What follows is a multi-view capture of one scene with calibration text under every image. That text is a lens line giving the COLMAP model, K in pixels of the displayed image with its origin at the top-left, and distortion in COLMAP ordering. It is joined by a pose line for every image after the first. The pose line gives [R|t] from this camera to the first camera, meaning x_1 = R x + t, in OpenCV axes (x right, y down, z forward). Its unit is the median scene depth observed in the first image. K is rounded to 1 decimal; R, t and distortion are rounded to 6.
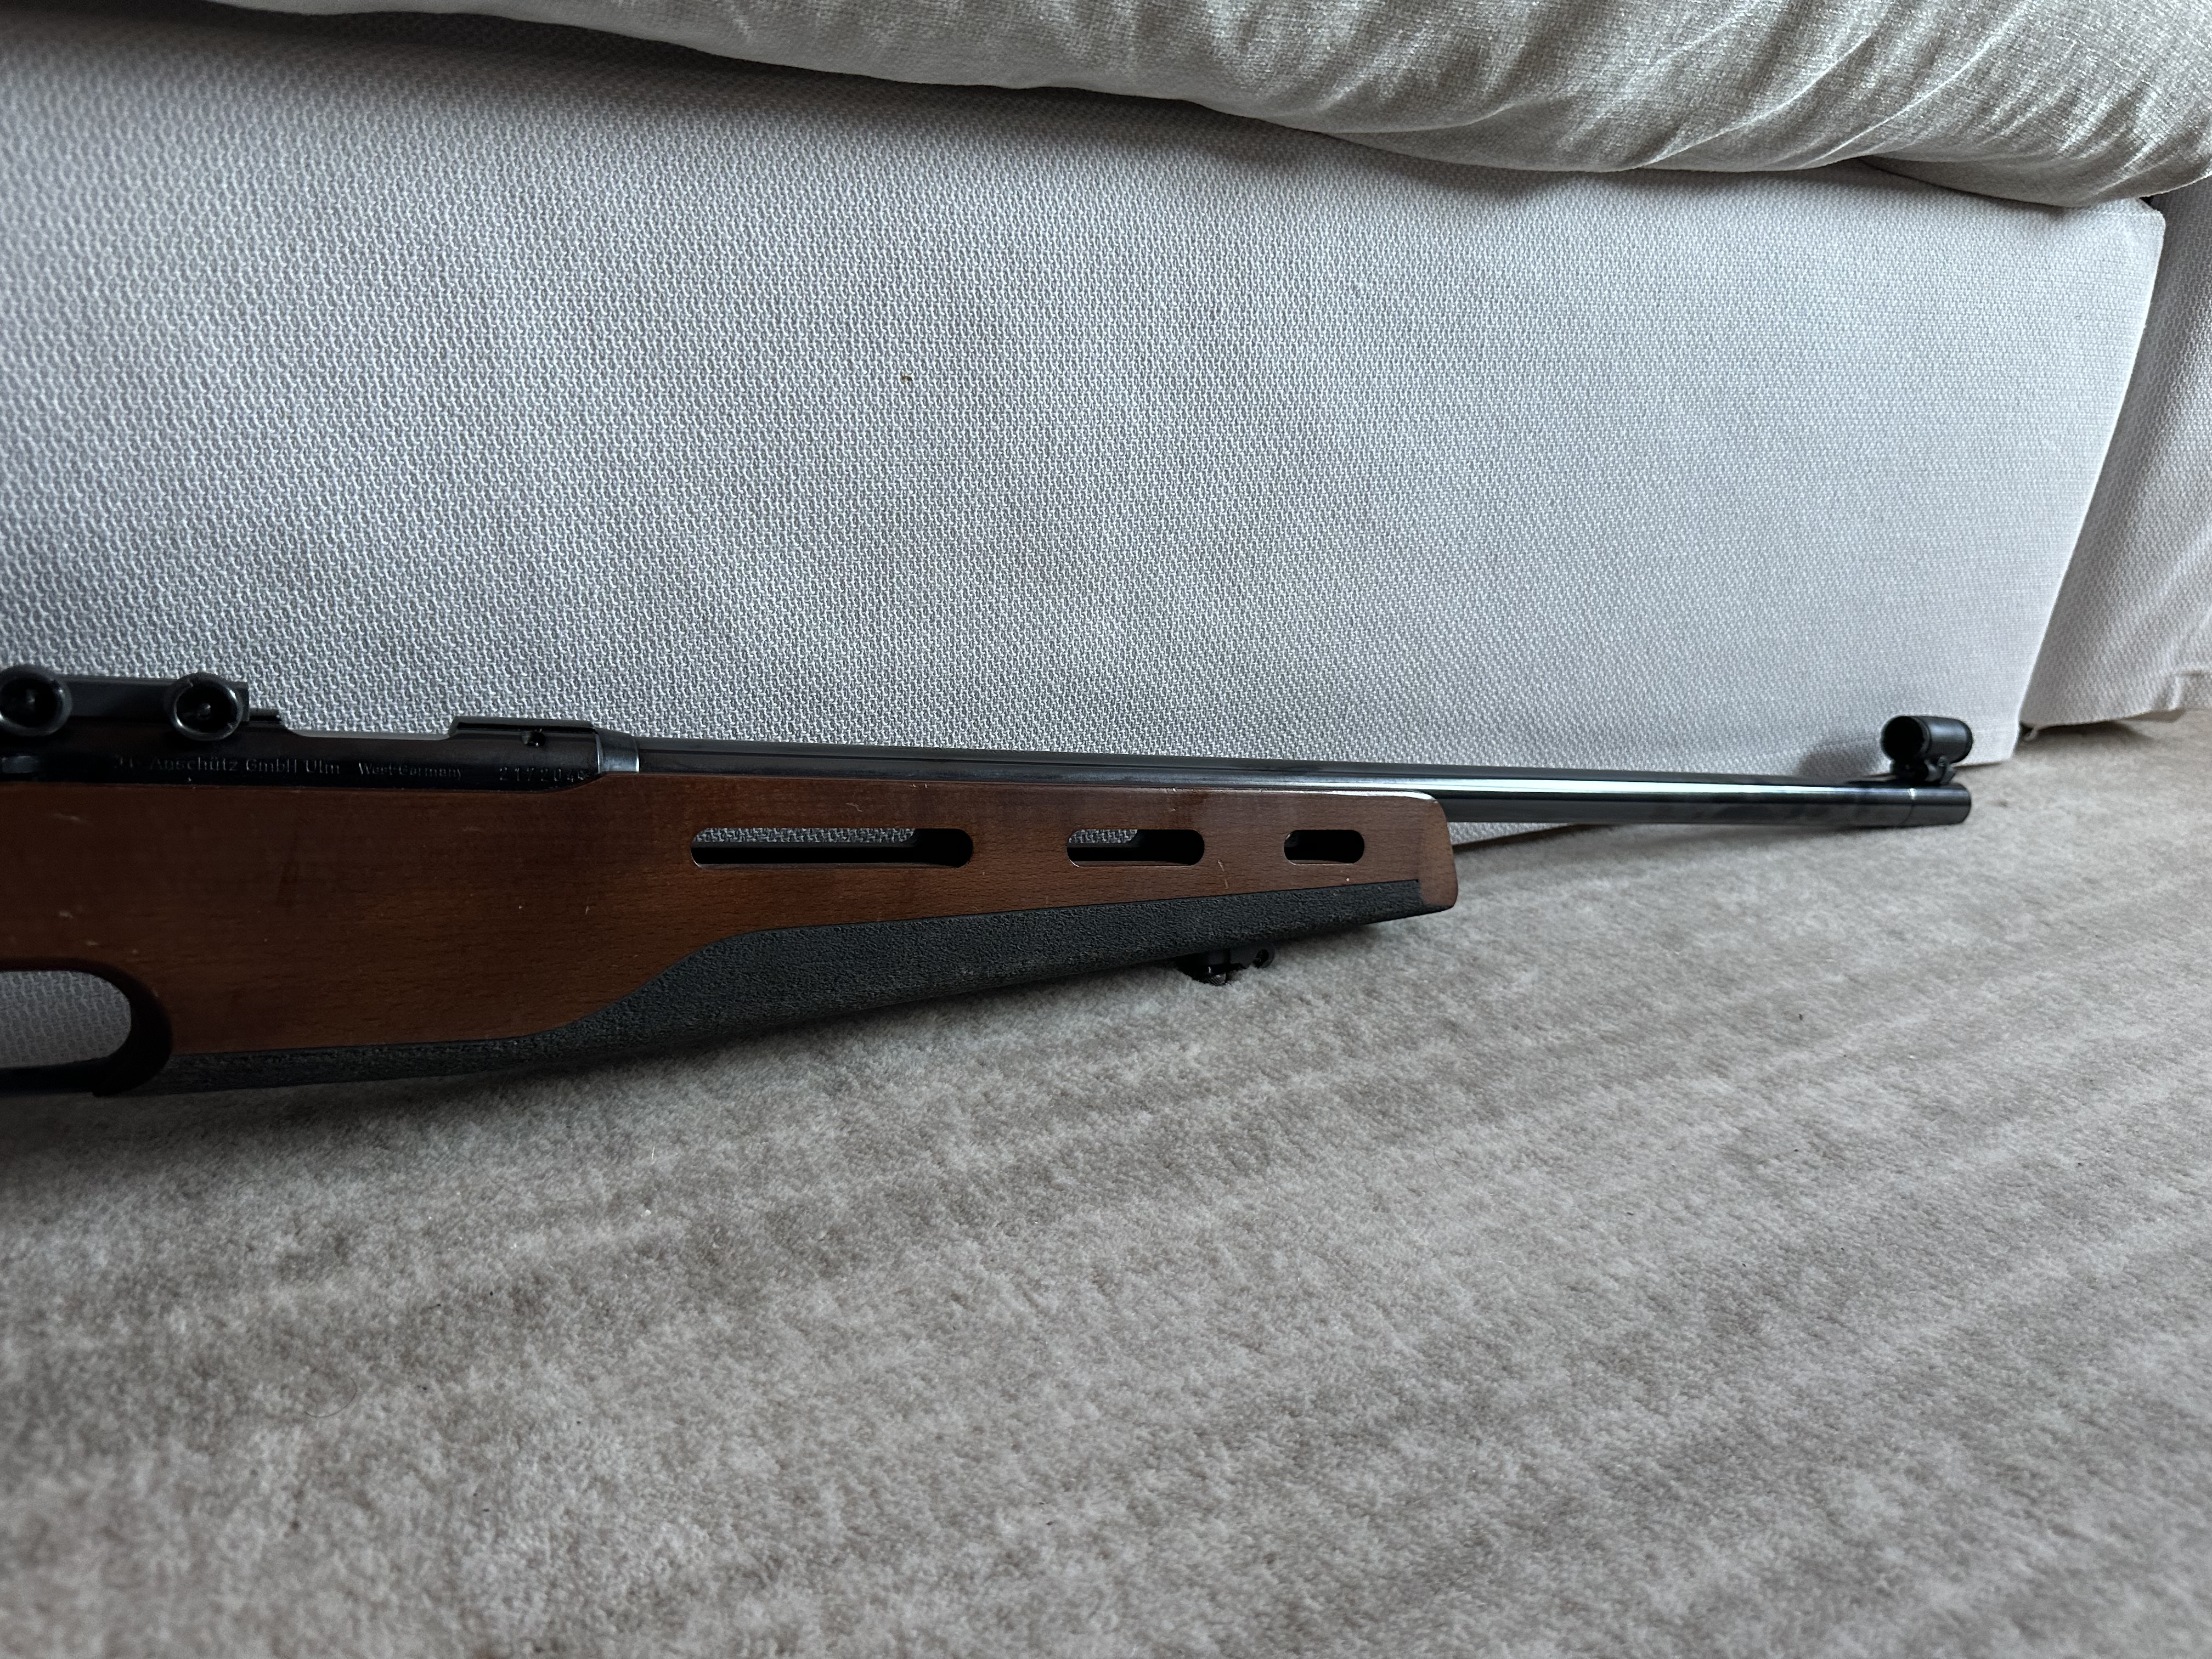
lens RADIAL K [[1563.9, 0, 1106.0], [0, 1563.9, 829.5], [0, 0, 1]] dist [0.006415, -0.020750]
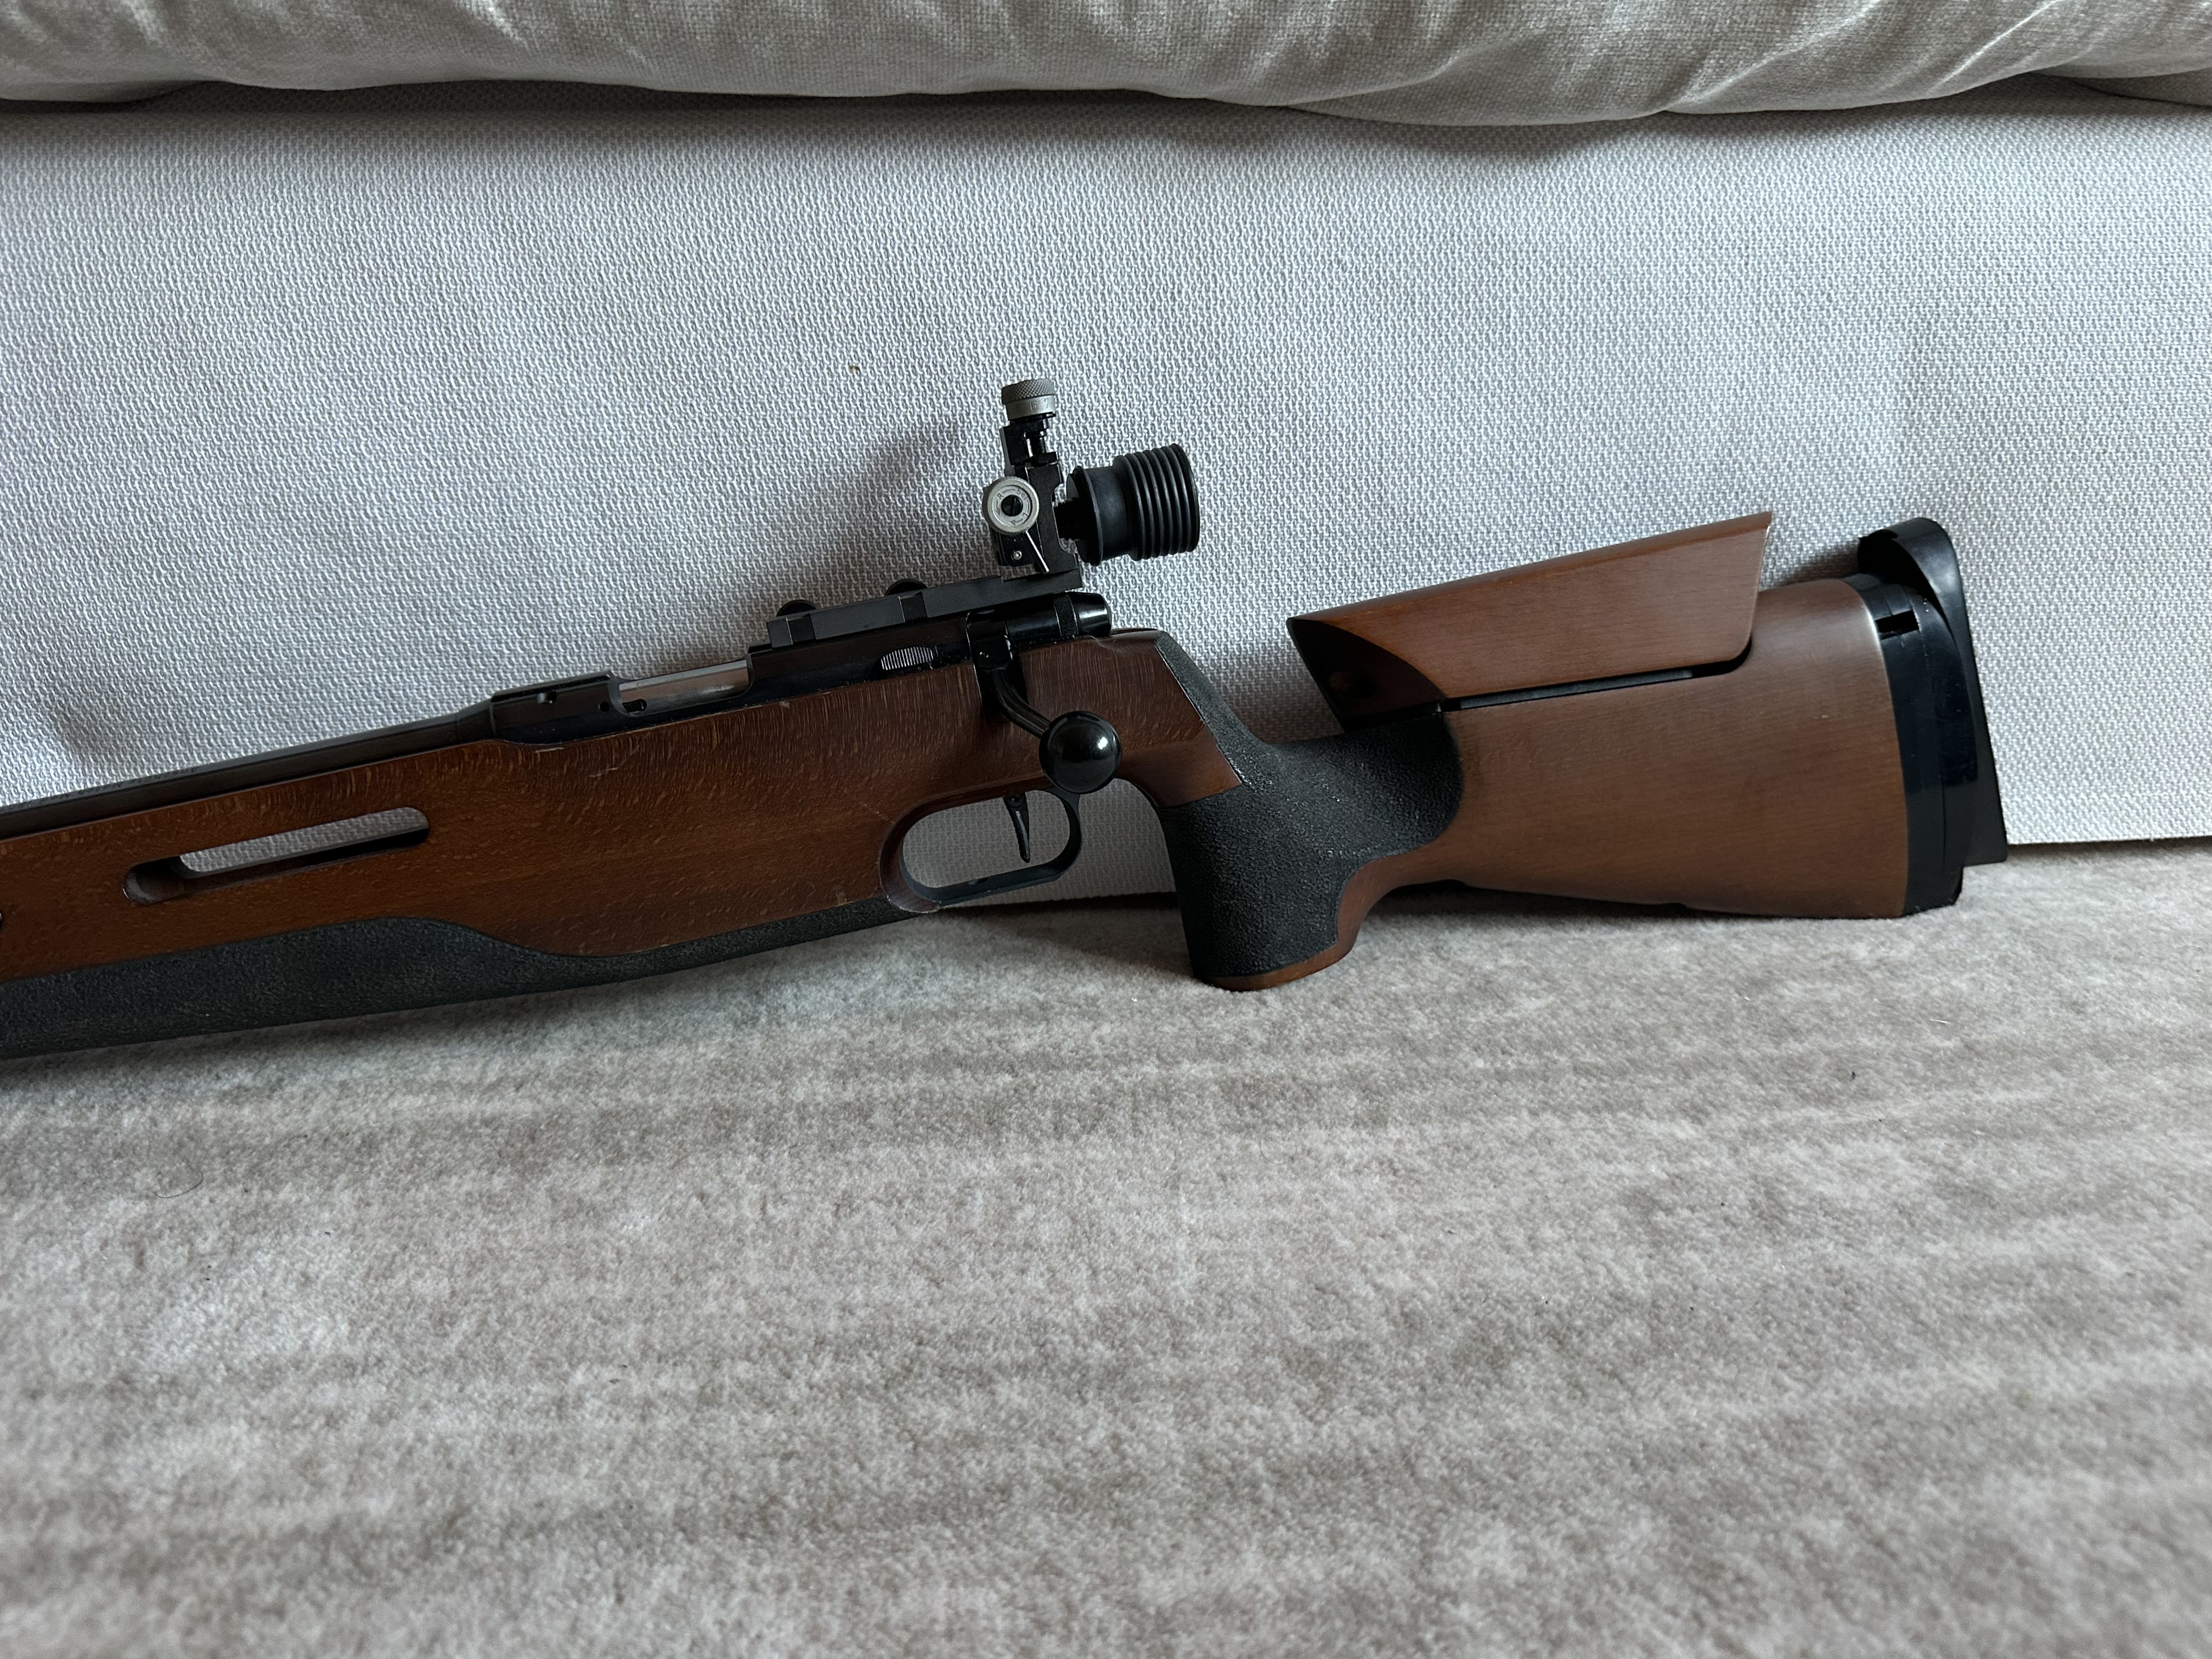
lens RADIAL K [[1567.7, 0, 1109.0], [0, 1567.7, 832.6], [0, 0, 1]] dist [-0.006824, -0.008354]
pose [[0.927724, 0.045677, -0.370461, 0.450729], [-0.072645, 0.995601, -0.059165, 0.082442], [0.366129, 0.081801, 0.926962, 0.087886]]
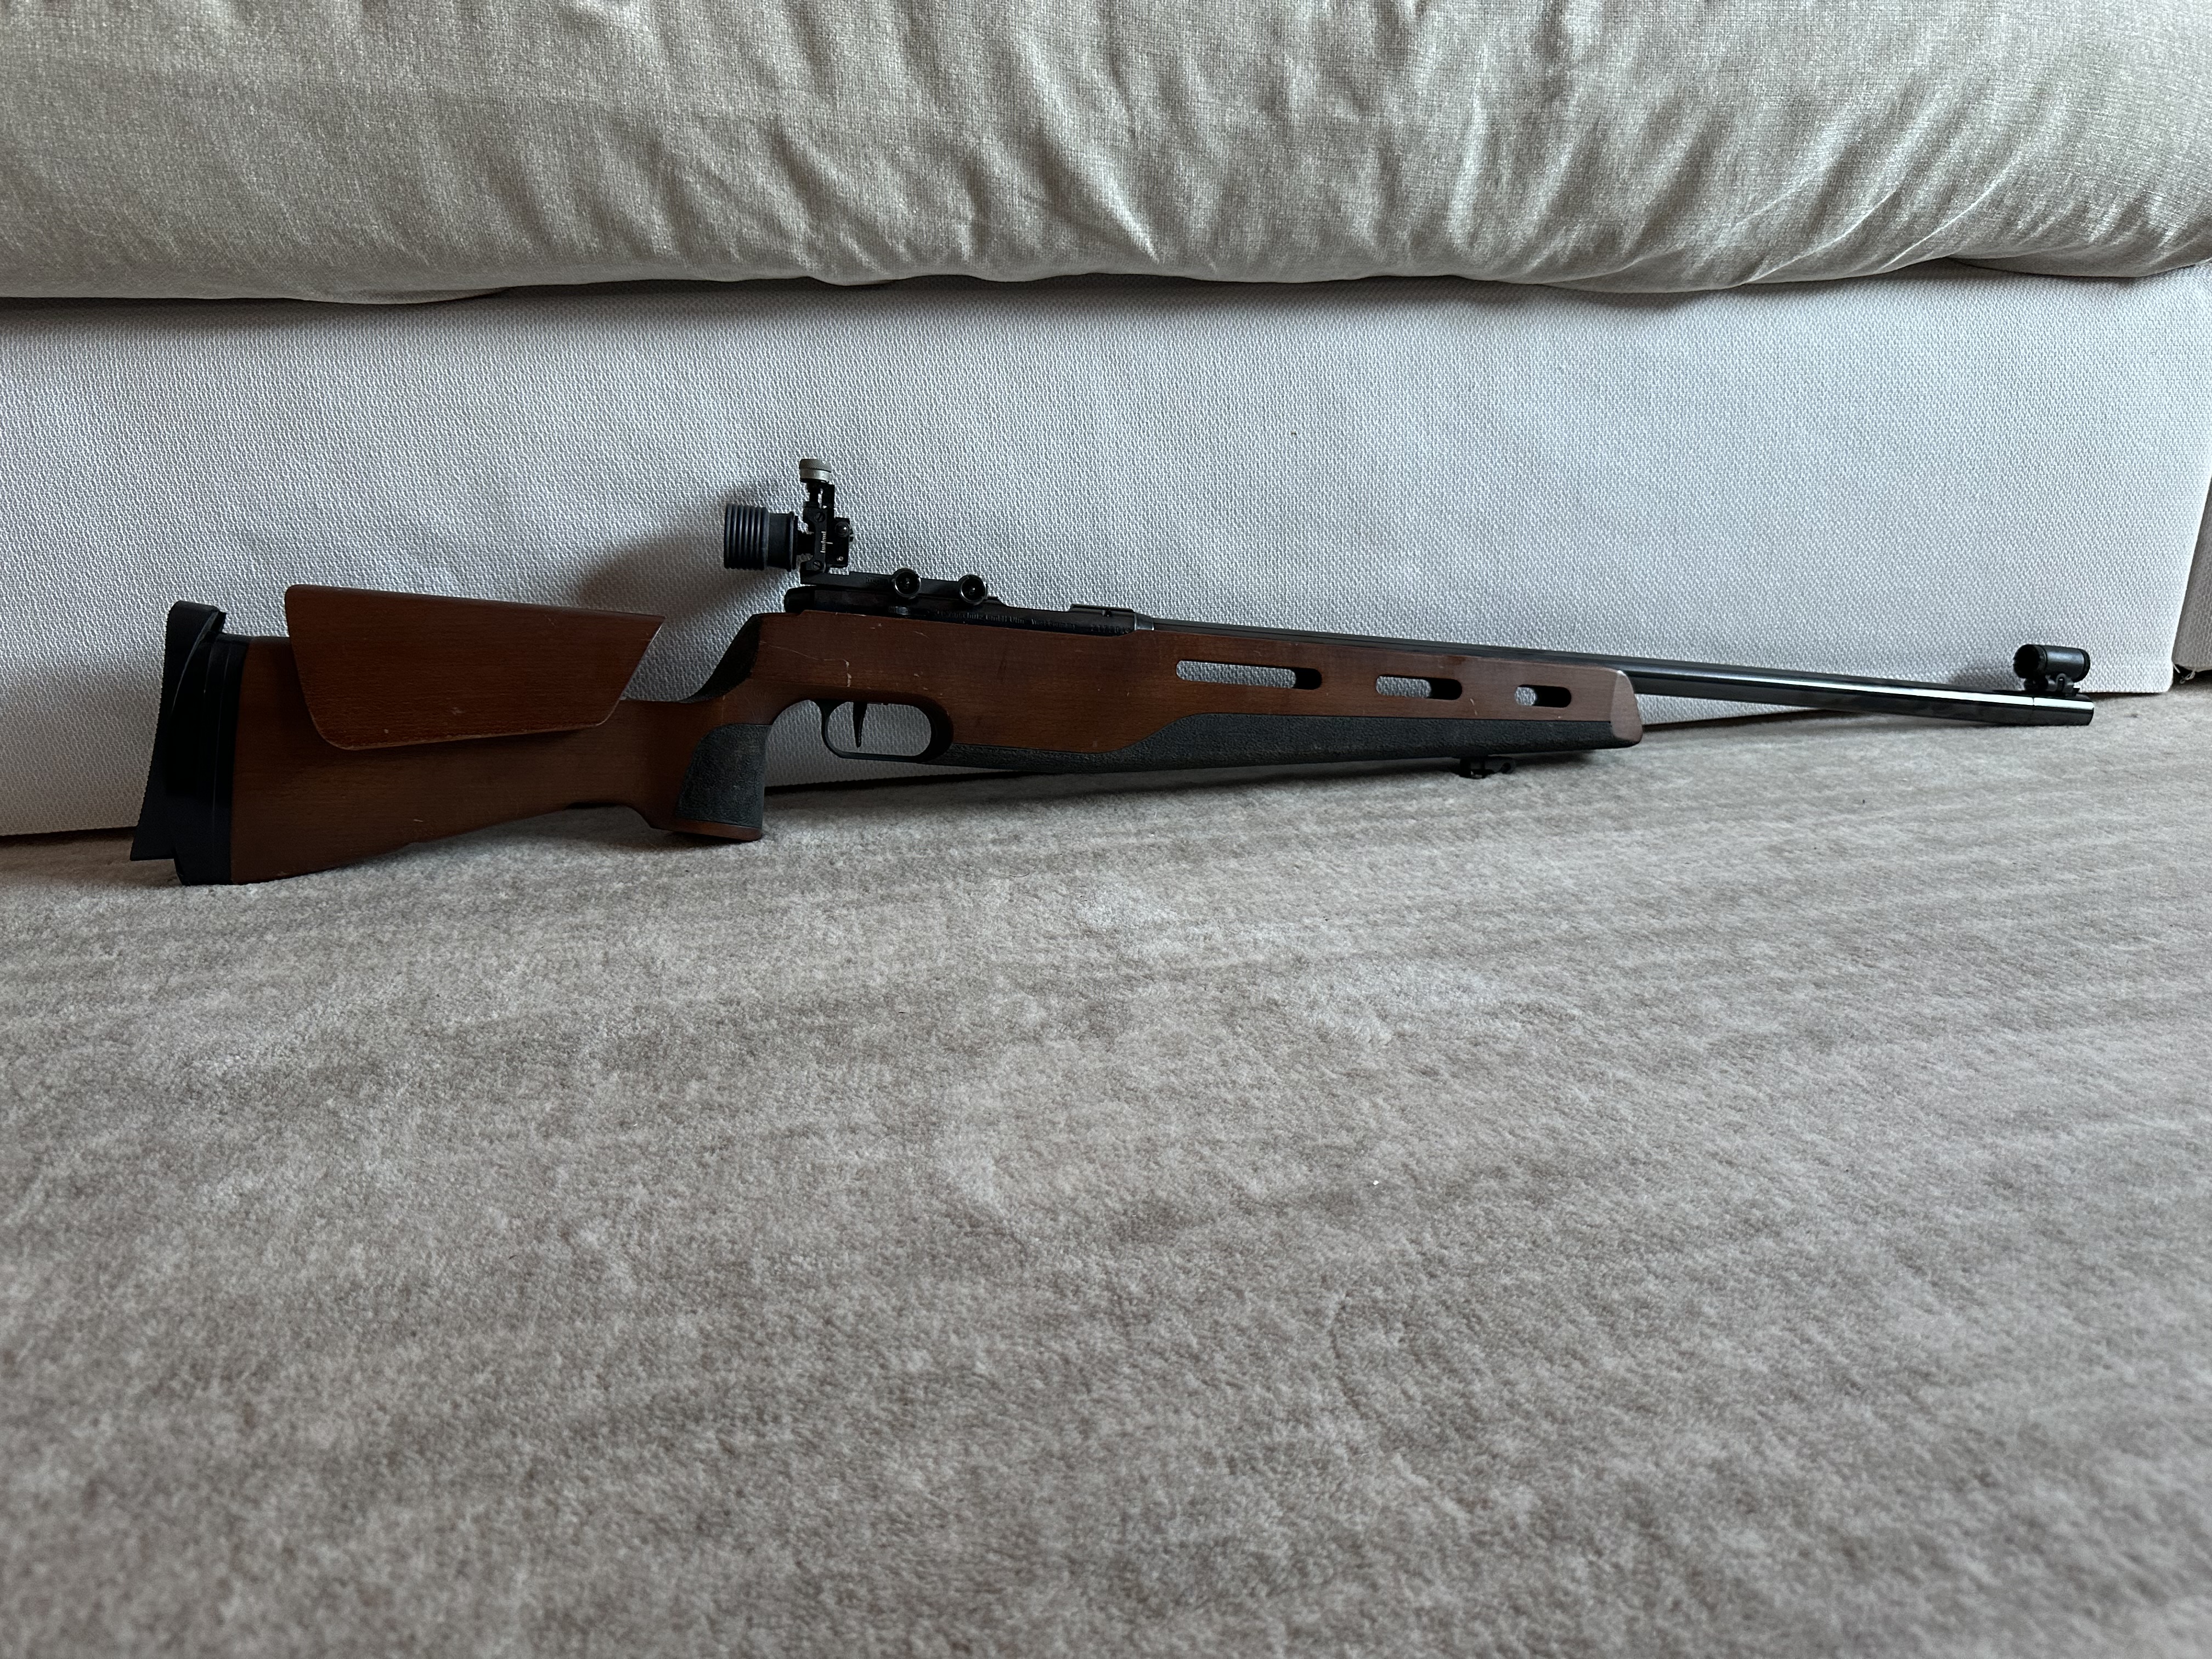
lens RADIAL K [[1521.5, 0, 1108.2], [0, 1521.5, 847.9], [0, 0, 1]] dist [-0.002531, -0.014787]
pose [[0.953782, 0.008713, -0.300374, 0.214957], [-0.031278, 0.997028, -0.070399, 0.352070], [0.298868, 0.076540, 0.951220, -0.786661]]
